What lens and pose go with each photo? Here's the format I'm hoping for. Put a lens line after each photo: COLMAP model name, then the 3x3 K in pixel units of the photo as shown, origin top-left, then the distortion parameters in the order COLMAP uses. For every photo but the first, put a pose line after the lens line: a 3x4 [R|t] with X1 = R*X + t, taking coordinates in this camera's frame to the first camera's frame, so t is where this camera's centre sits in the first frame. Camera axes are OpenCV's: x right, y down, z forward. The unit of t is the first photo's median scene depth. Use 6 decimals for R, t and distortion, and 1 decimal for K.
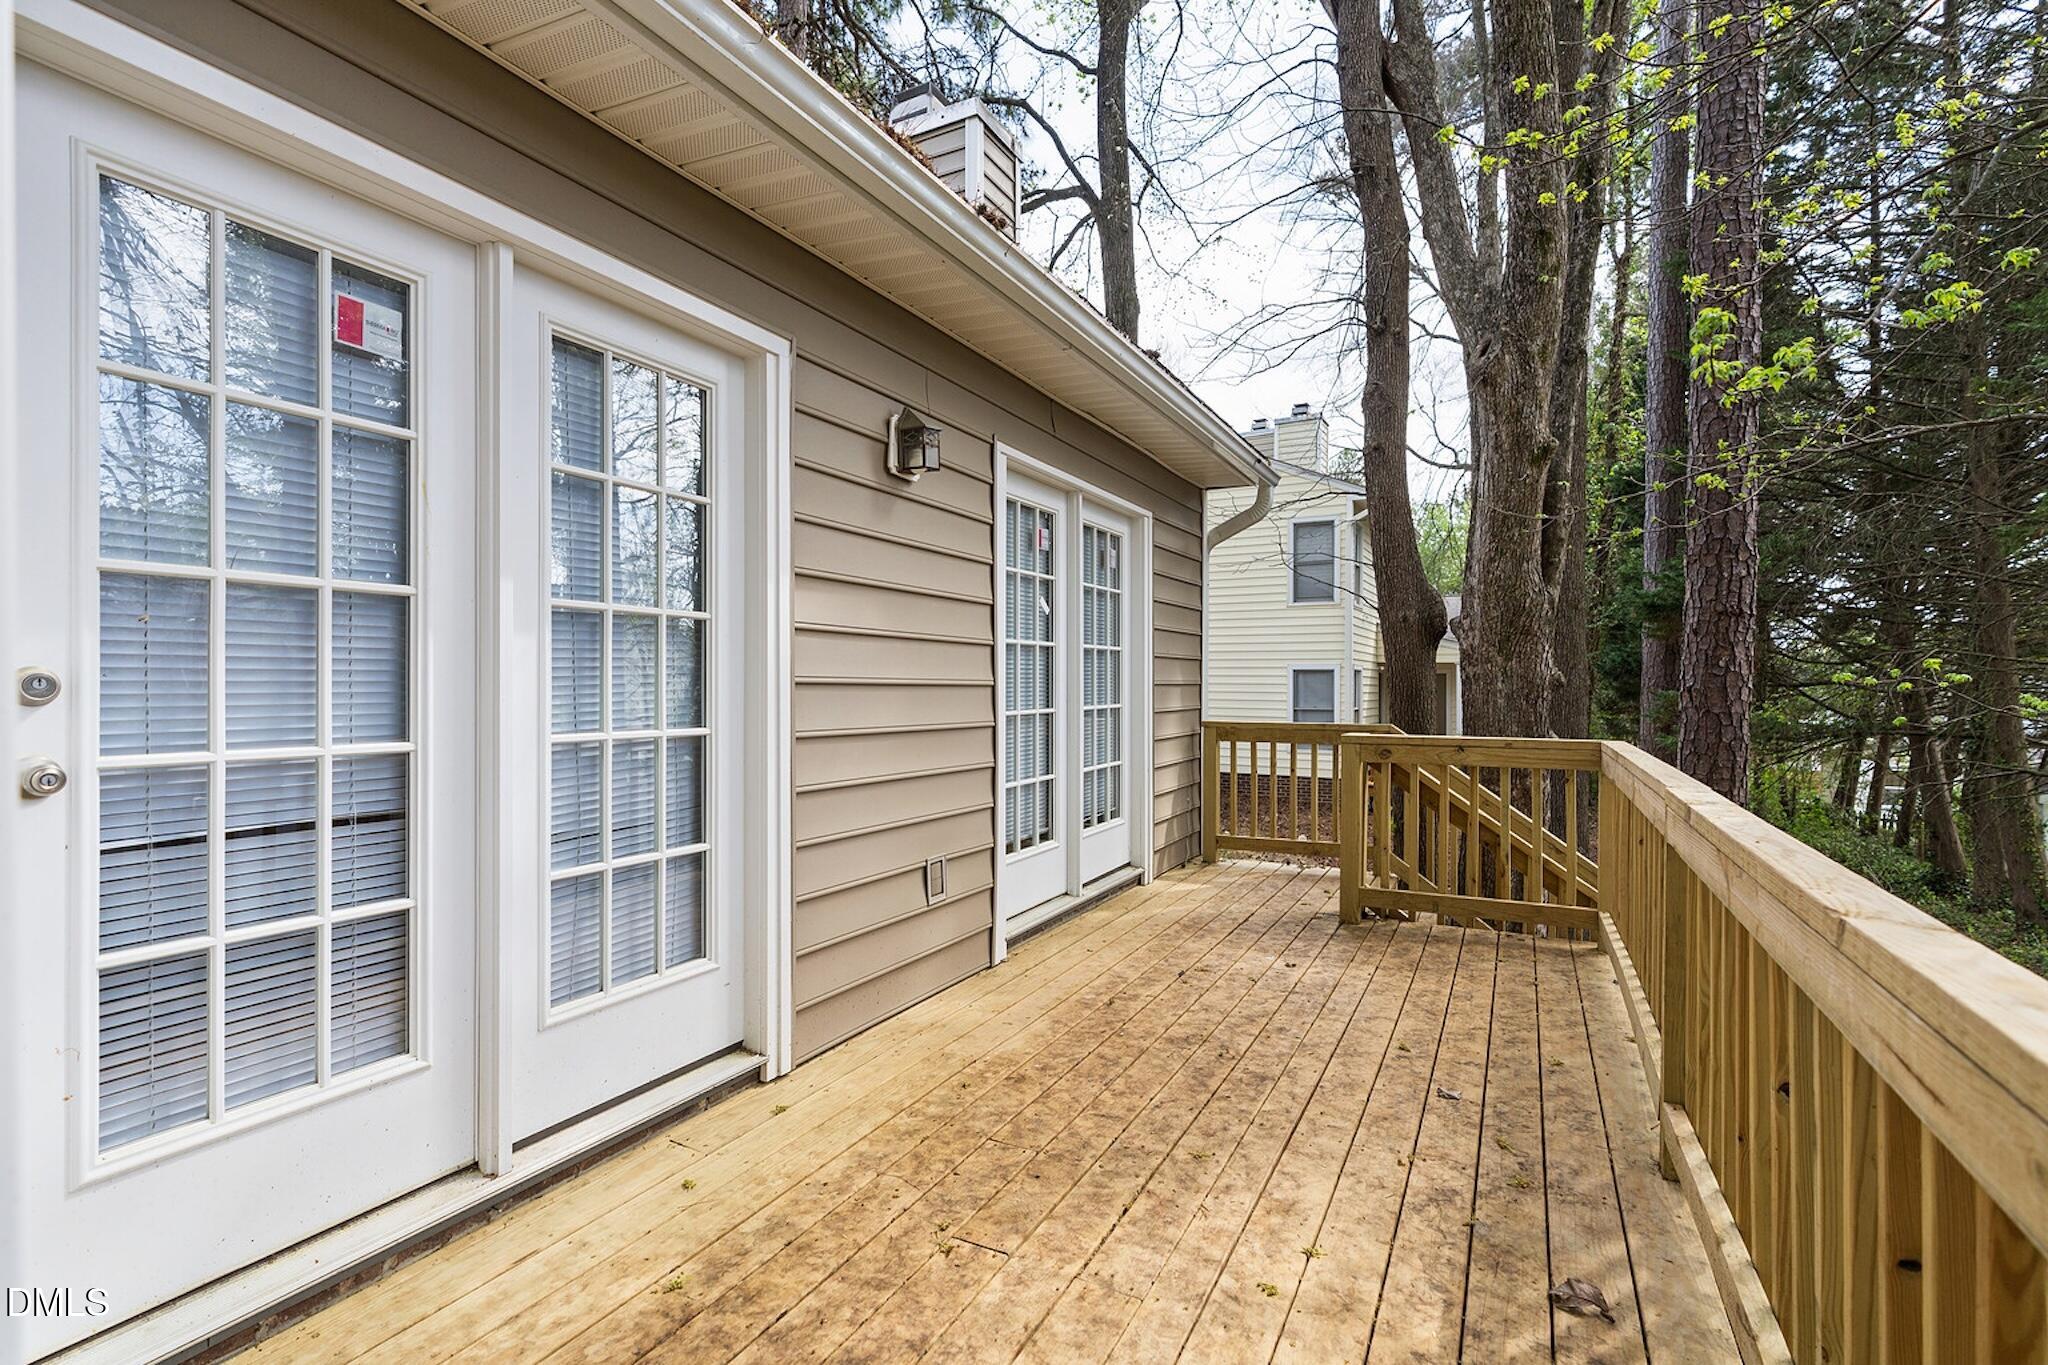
lens RADIAL K [[913.3, 0, 1020.2], [0, 913.3, 677.3], [0, 0, 1]] dist [-0.005158, 0.001605]
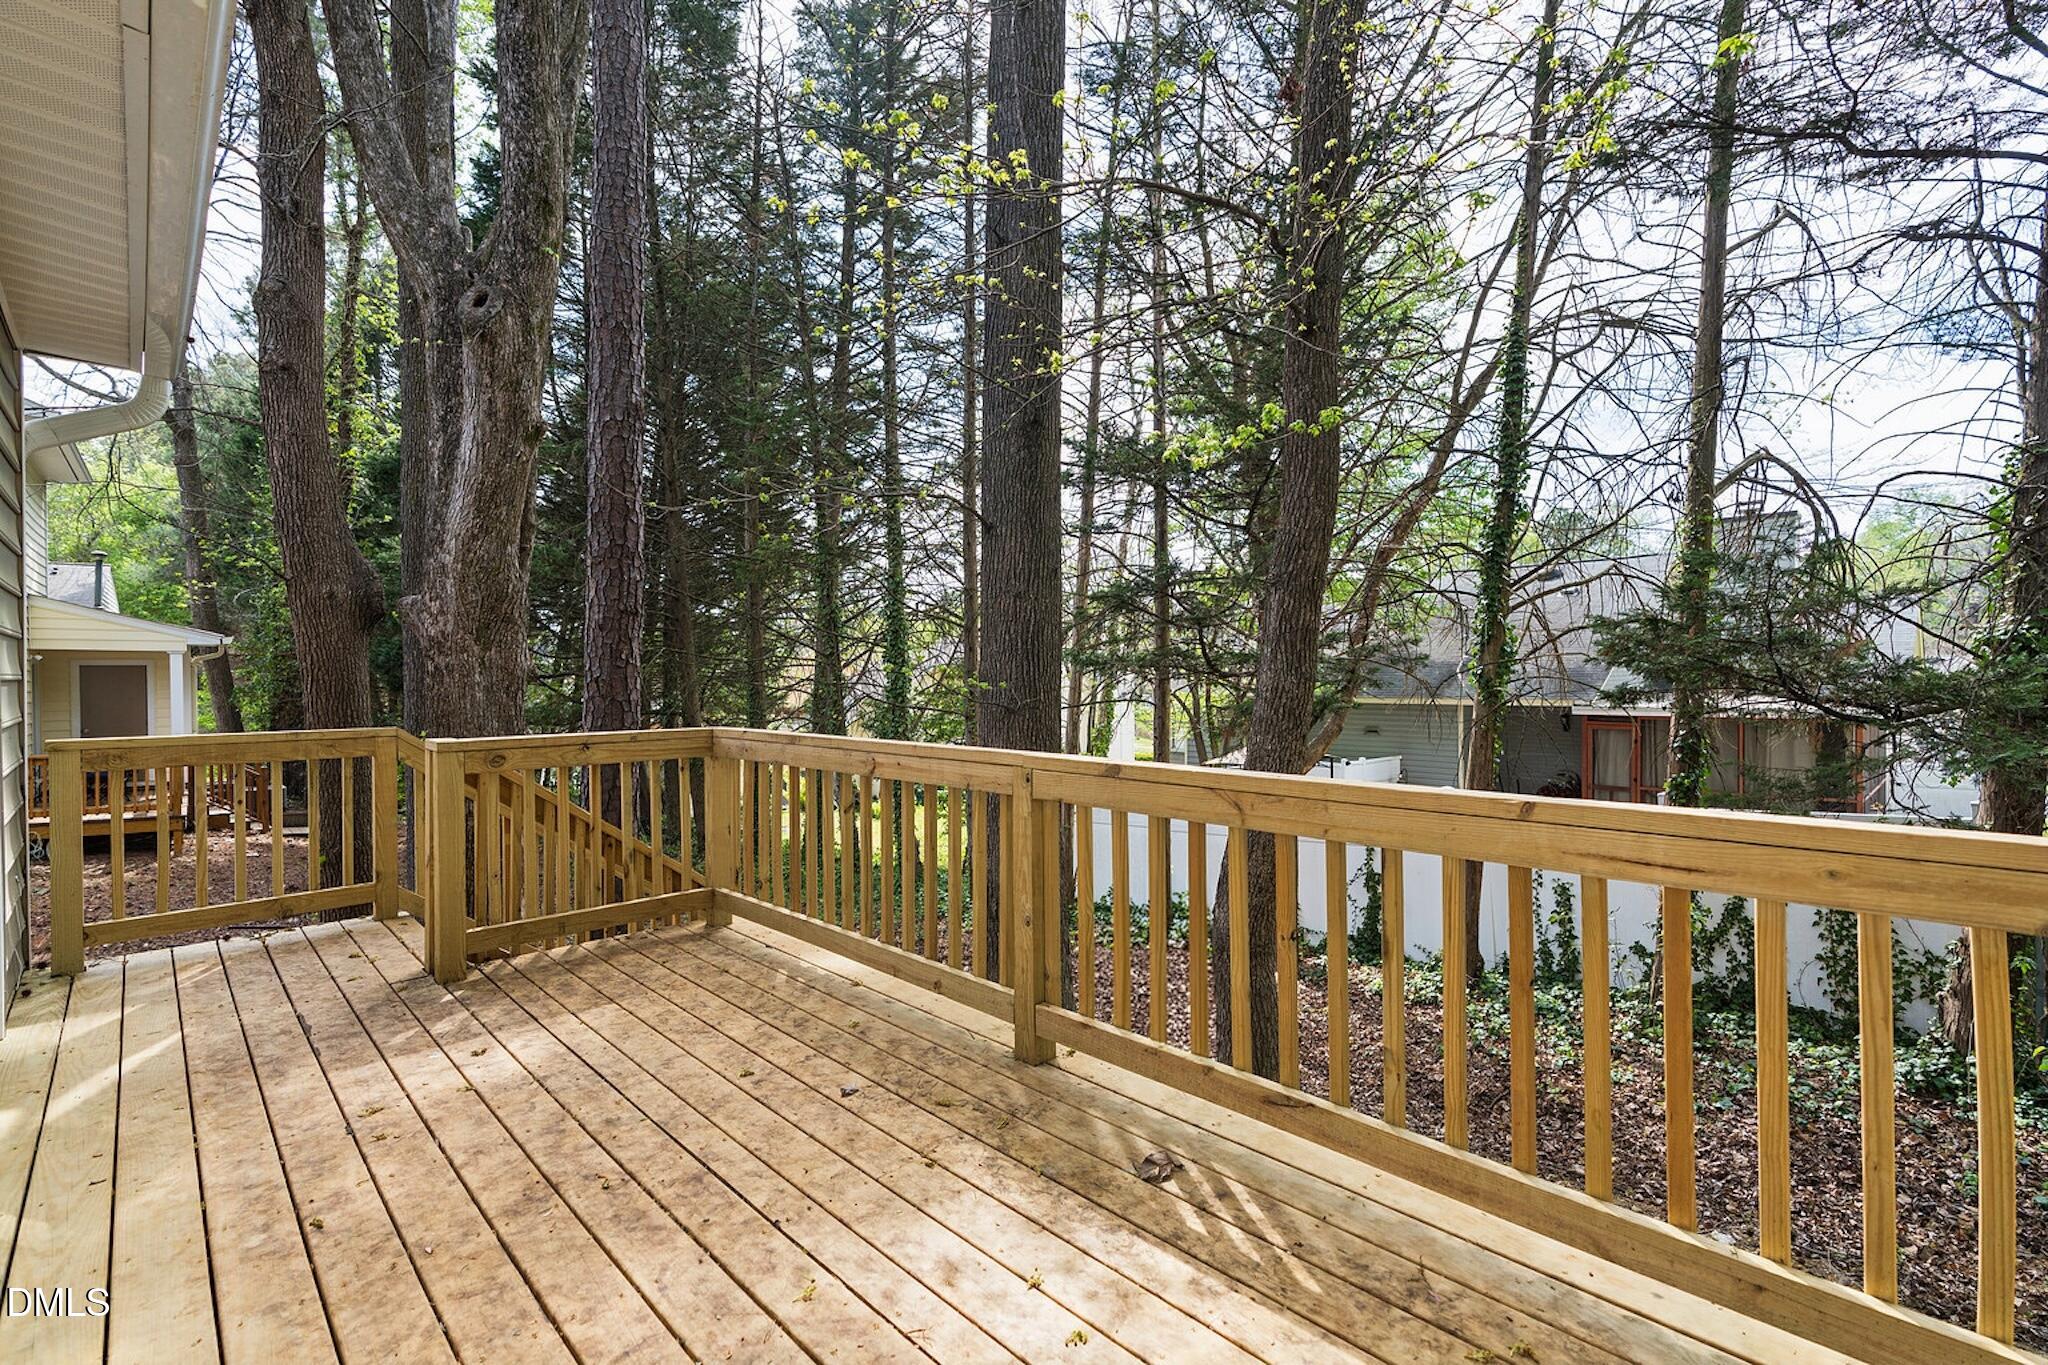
lens RADIAL K [[913.3, 0, 1020.2], [0, 913.3, 677.3], [0, 0, 1]] dist [-0.005158, 0.001605]
pose [[0.315238, -0.008502, 0.948975, -0.330329], [0.000925, 0.999962, 0.008651, 0.002809], [-0.949012, -0.001850, 0.315234, 0.422420]]
